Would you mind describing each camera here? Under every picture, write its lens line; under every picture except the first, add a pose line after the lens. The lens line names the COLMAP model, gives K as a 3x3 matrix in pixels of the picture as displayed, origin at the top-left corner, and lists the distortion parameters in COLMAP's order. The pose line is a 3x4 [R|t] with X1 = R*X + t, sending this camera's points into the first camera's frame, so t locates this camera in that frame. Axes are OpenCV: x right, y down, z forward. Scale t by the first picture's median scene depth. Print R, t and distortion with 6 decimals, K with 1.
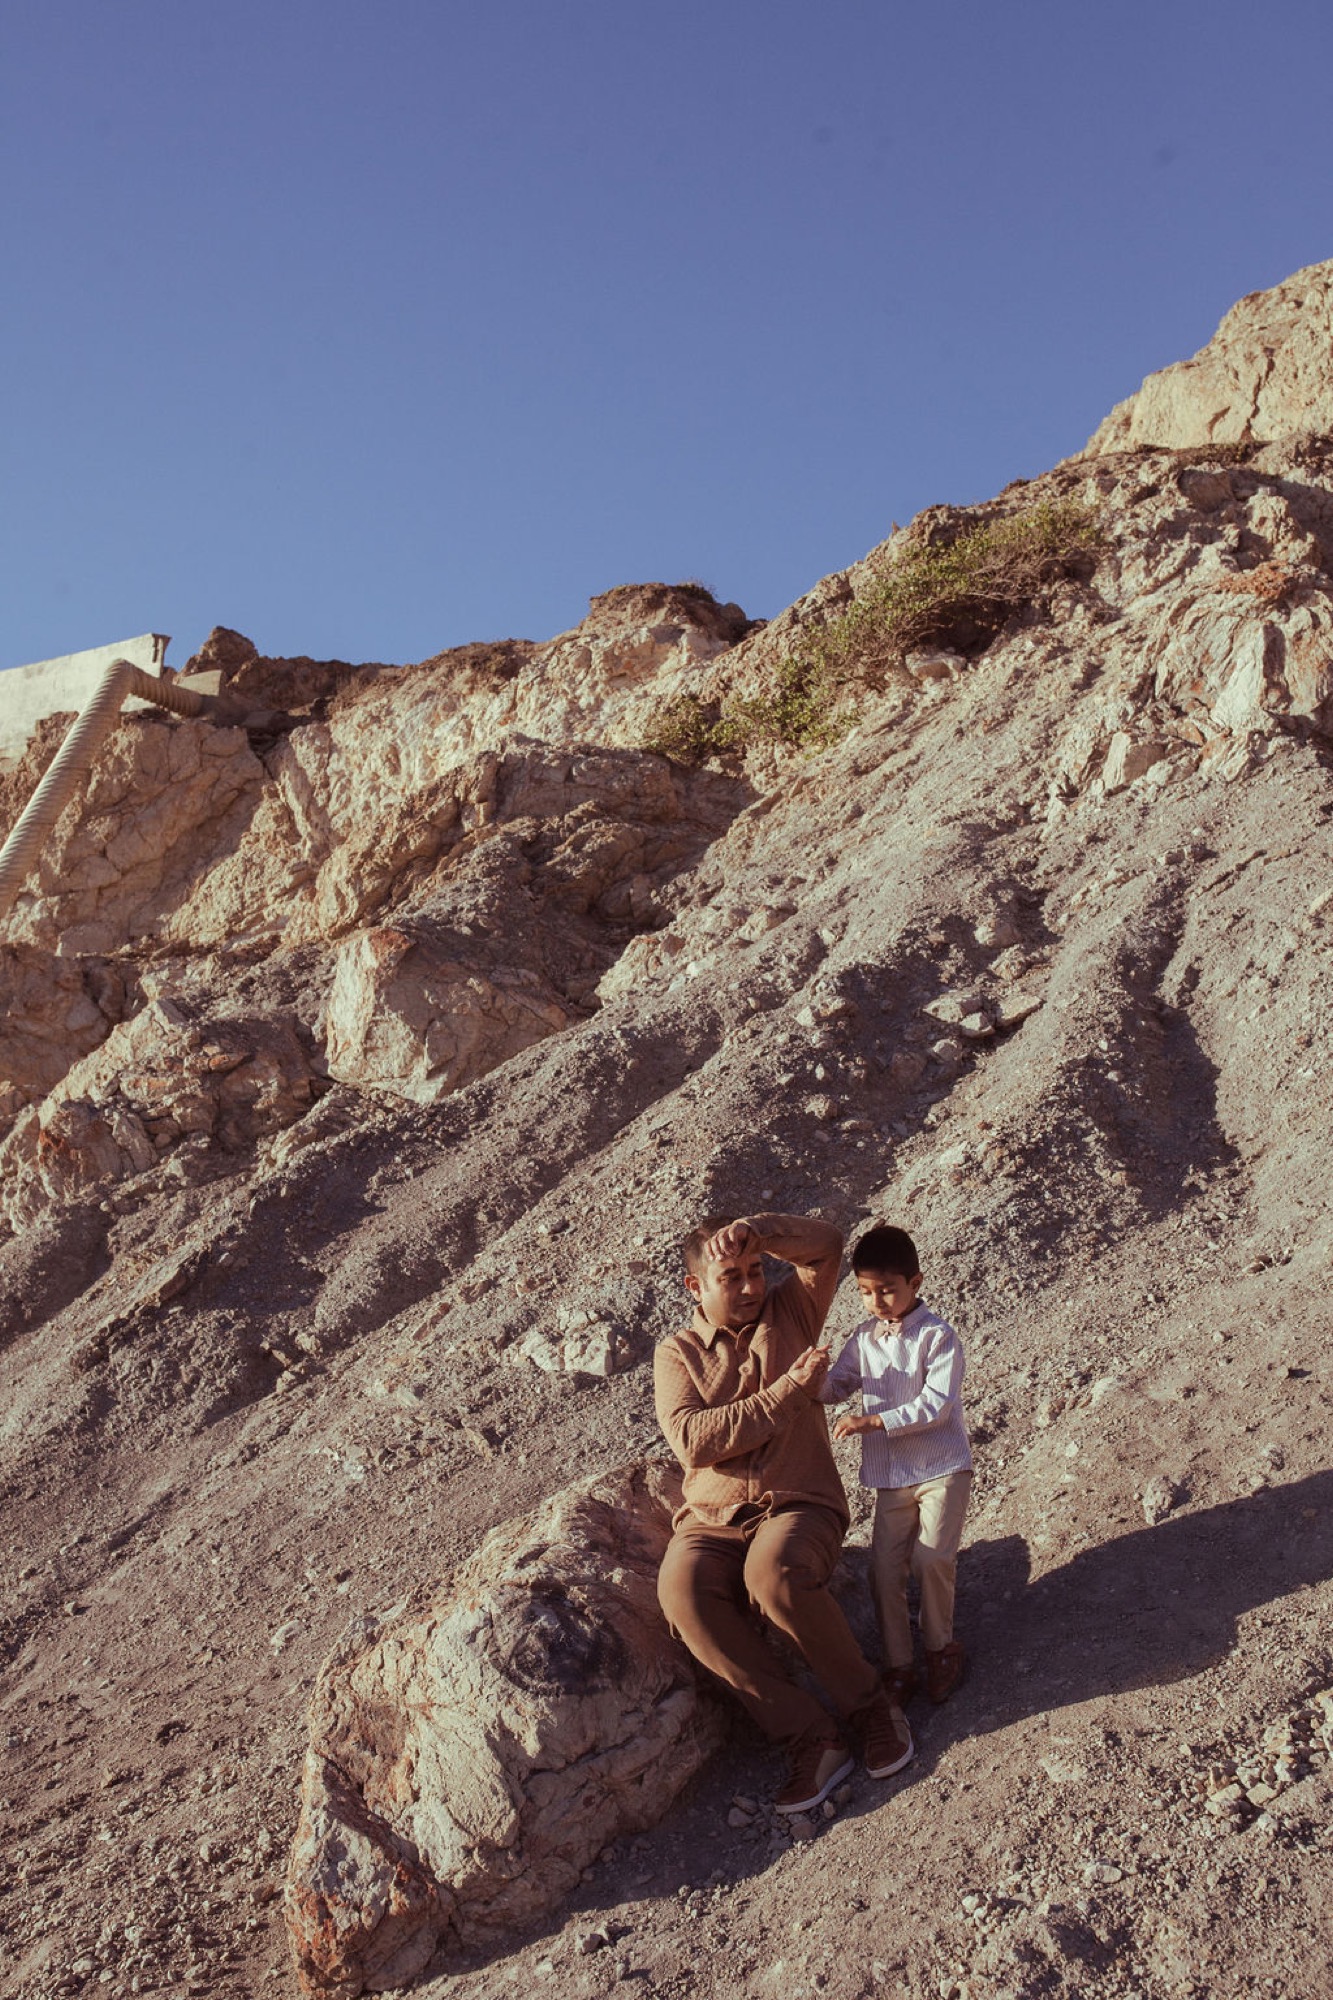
lens RADIAL K [[2018.5, 0, 668.7], [0, 2018.5, 965.0], [0, 0, 1]] dist [-0.004179, -0.021848]
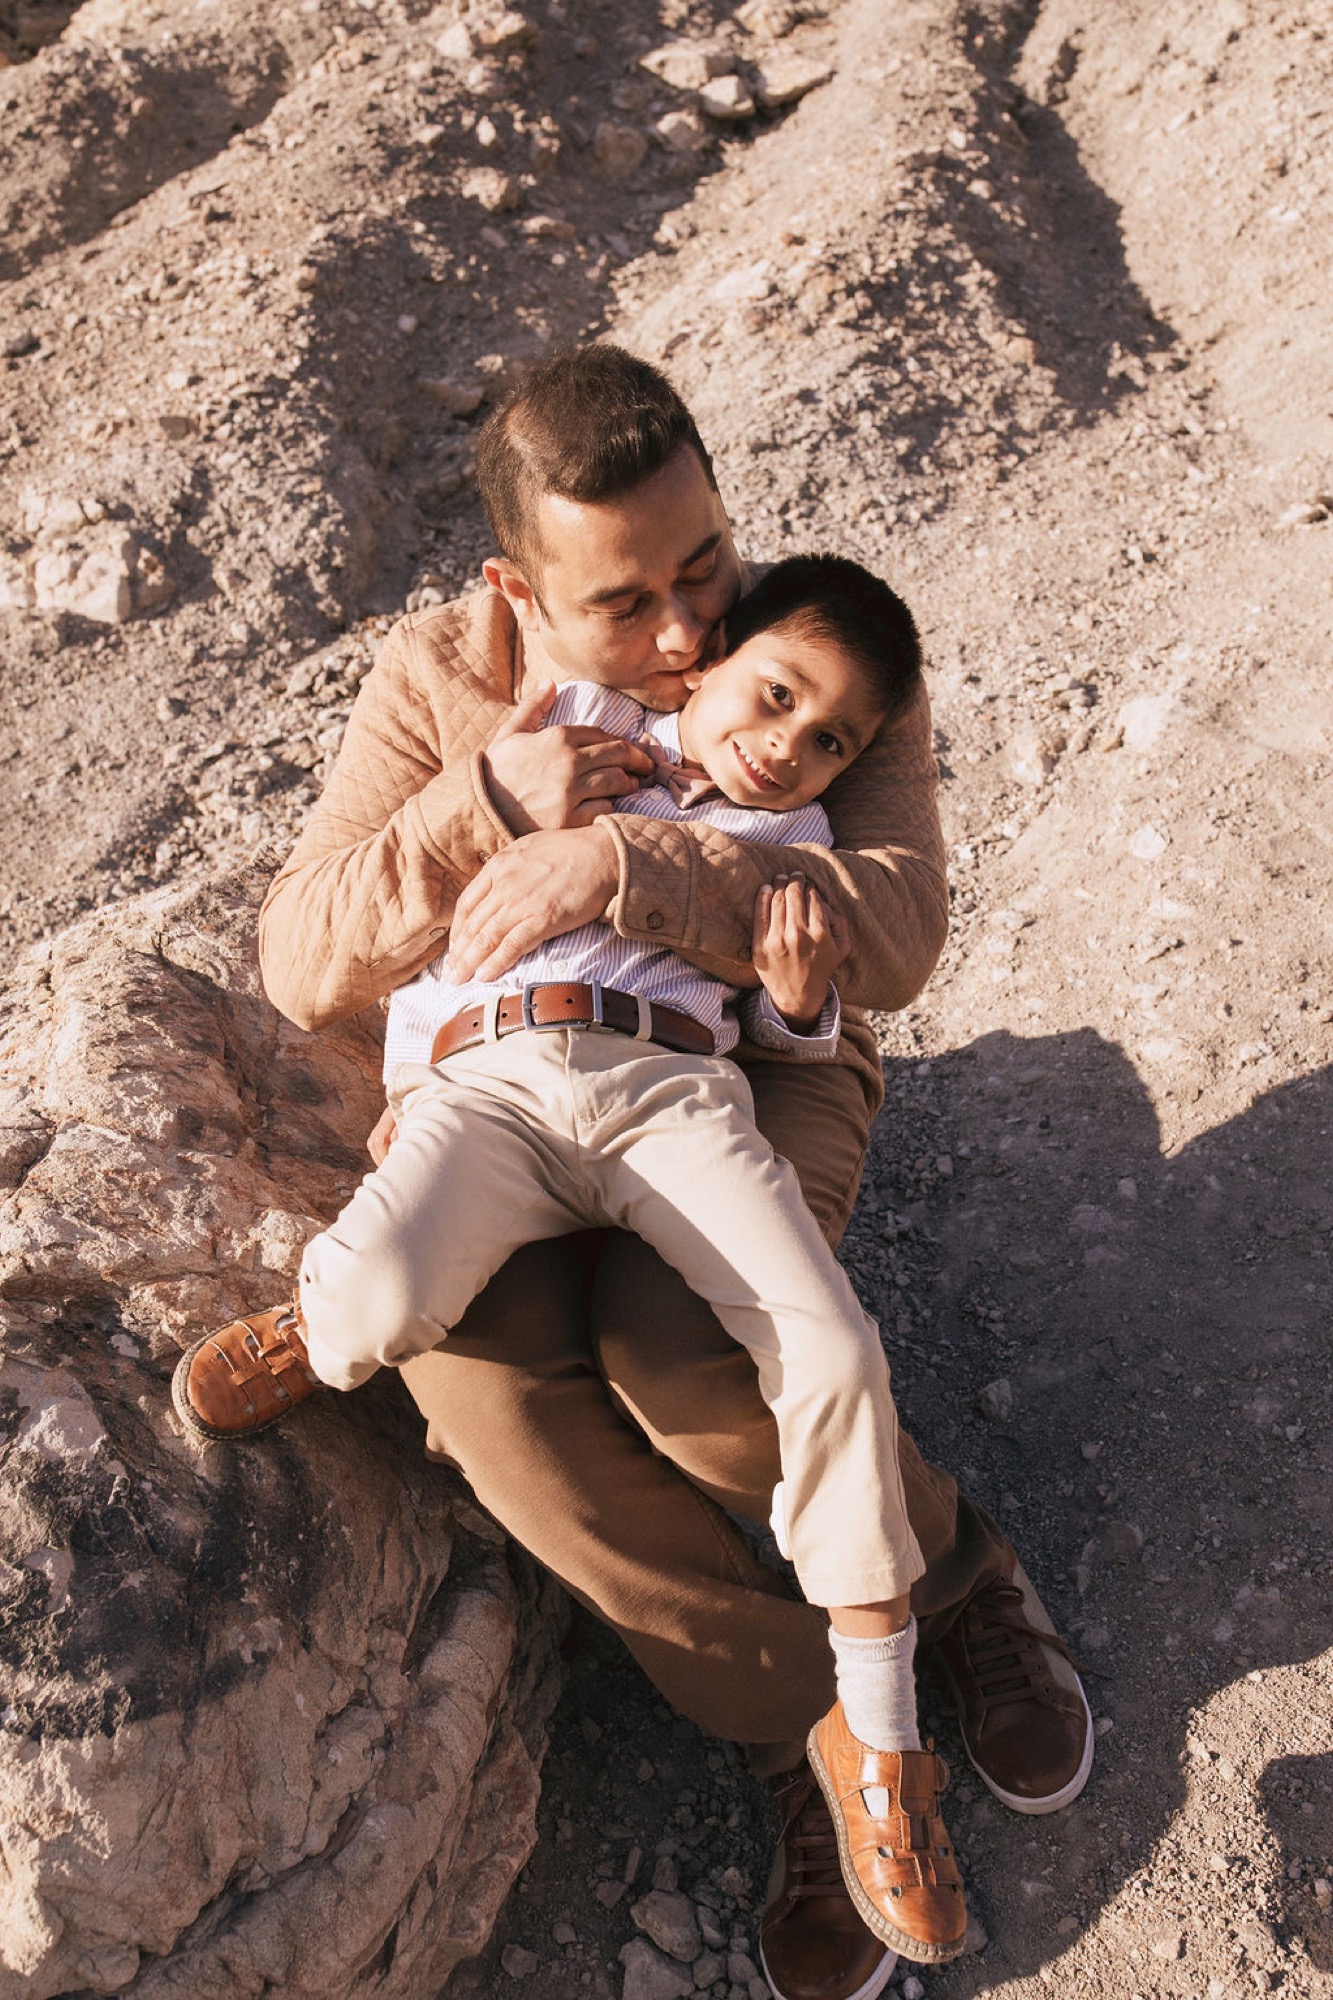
lens RADIAL K [[2018.5, 0, 668.7], [0, 2018.5, 965.0], [0, 0, 1]] dist [-0.004179, -0.021848]
pose [[0.961459, 0.021782, 0.274086, -0.033040], [-0.117635, 0.933601, 0.338454, 0.084315], [-0.248515, -0.357651, 0.900181, 0.420985]]
